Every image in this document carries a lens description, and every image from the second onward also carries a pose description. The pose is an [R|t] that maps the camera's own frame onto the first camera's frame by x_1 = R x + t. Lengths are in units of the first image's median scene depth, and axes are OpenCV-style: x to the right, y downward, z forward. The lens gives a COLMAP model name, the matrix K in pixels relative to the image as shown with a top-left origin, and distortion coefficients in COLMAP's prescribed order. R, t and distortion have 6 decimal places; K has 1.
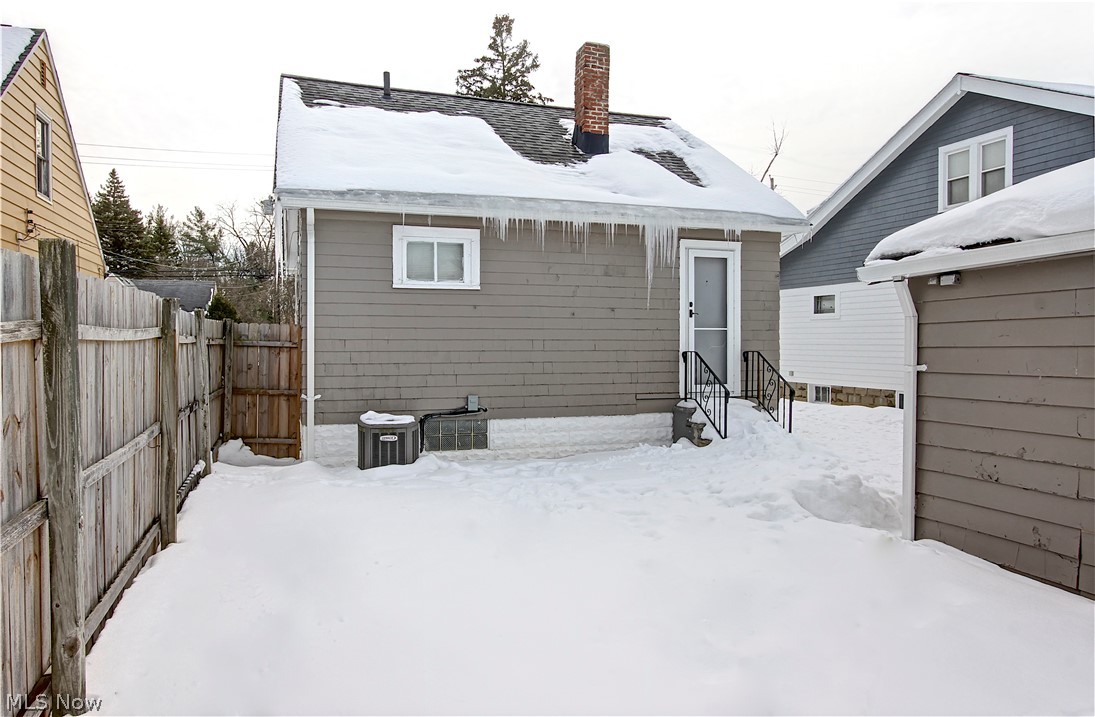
lens RADIAL K [[784.0, 0, 547.5], [0, 784.0, 358.5], [0, 0, 1]] dist [0.006030, 0.004857]
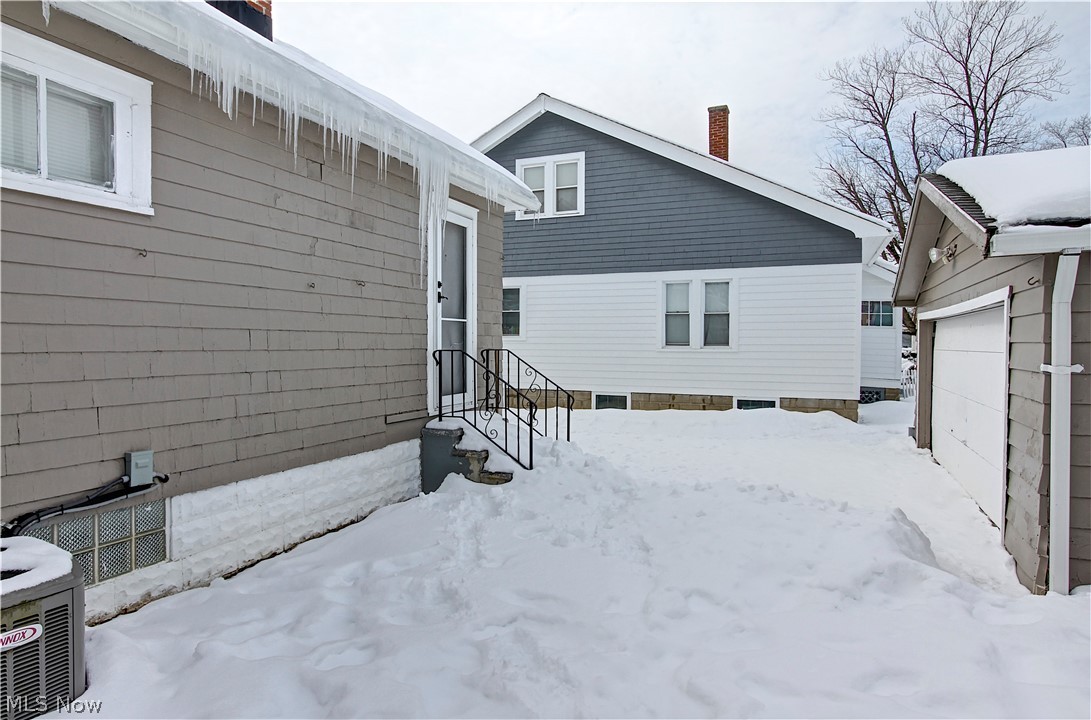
lens RADIAL K [[648.8, 0, 545.5], [0, 648.8, 360.0], [0, 0, 1]] dist [-0.006438, 0.002032]
pose [[0.672025, -0.016509, 0.740344, -0.201130], [0.011987, 0.999863, 0.011415, -0.005918], [-0.740431, 0.001203, 0.672131, 0.552107]]
